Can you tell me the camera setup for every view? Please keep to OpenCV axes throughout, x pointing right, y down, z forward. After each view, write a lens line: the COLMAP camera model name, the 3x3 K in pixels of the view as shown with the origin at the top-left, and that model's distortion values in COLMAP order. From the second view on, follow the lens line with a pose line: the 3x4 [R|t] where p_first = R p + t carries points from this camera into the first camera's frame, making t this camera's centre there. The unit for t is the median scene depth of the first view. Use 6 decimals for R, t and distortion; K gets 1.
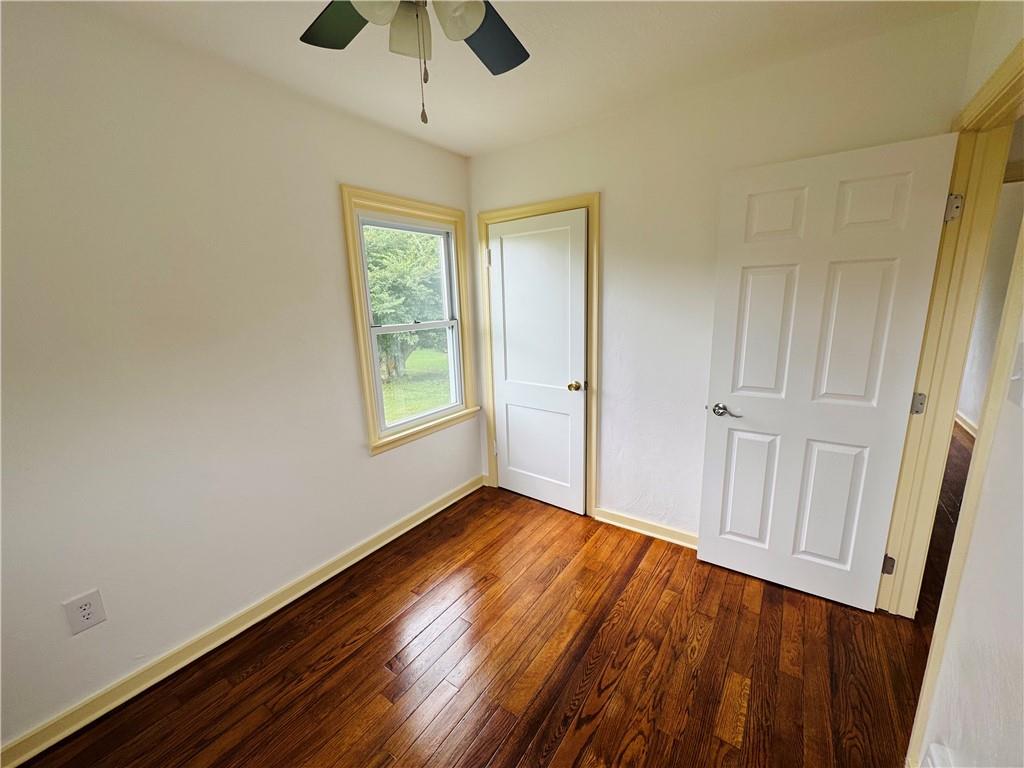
lens RADIAL K [[411.4, 0, 512.0], [0, 411.4, 384.0], [0, 0, 1]] dist [-0.000938, 0.000532]
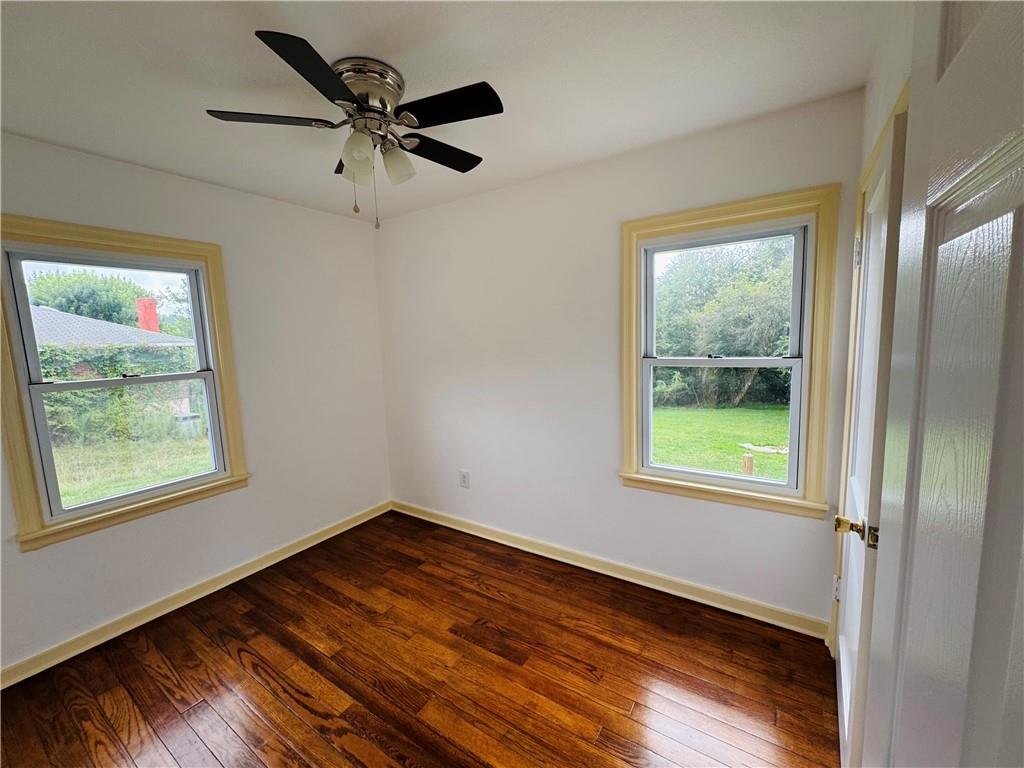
lens RADIAL K [[412.9, 0, 512.0], [0, 412.9, 384.0], [0, 0, 1]] dist [-0.002264, 0.000745]
pose [[0.034409, 0.147608, -0.988447, 0.818347], [-0.172931, 0.974994, 0.139579, -0.212461], [0.984333, 0.166130, 0.059075, 0.861757]]
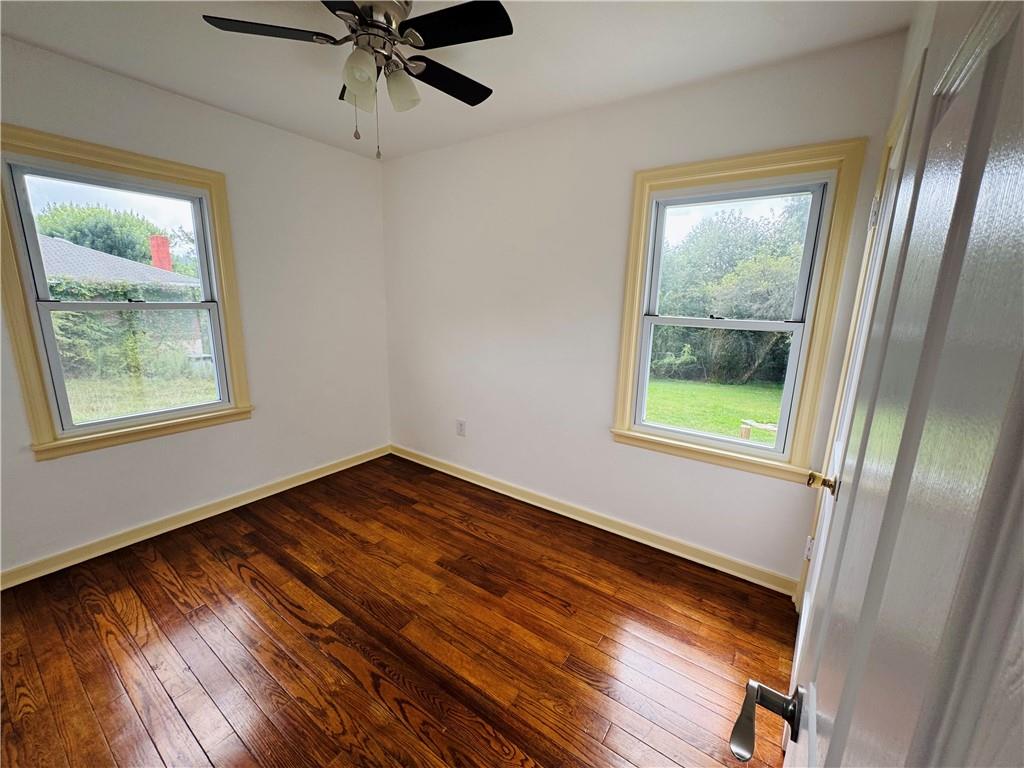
lens RADIAL K [[411.4, 0, 512.0], [0, 411.4, 384.0], [0, 0, 1]] dist [-0.000938, 0.000532]
pose [[0.002354, 0.236023, -0.971744, 0.831348], [-0.231816, 0.945405, 0.229064, -0.178903], [0.972757, 0.224727, 0.056940, 0.903386]]
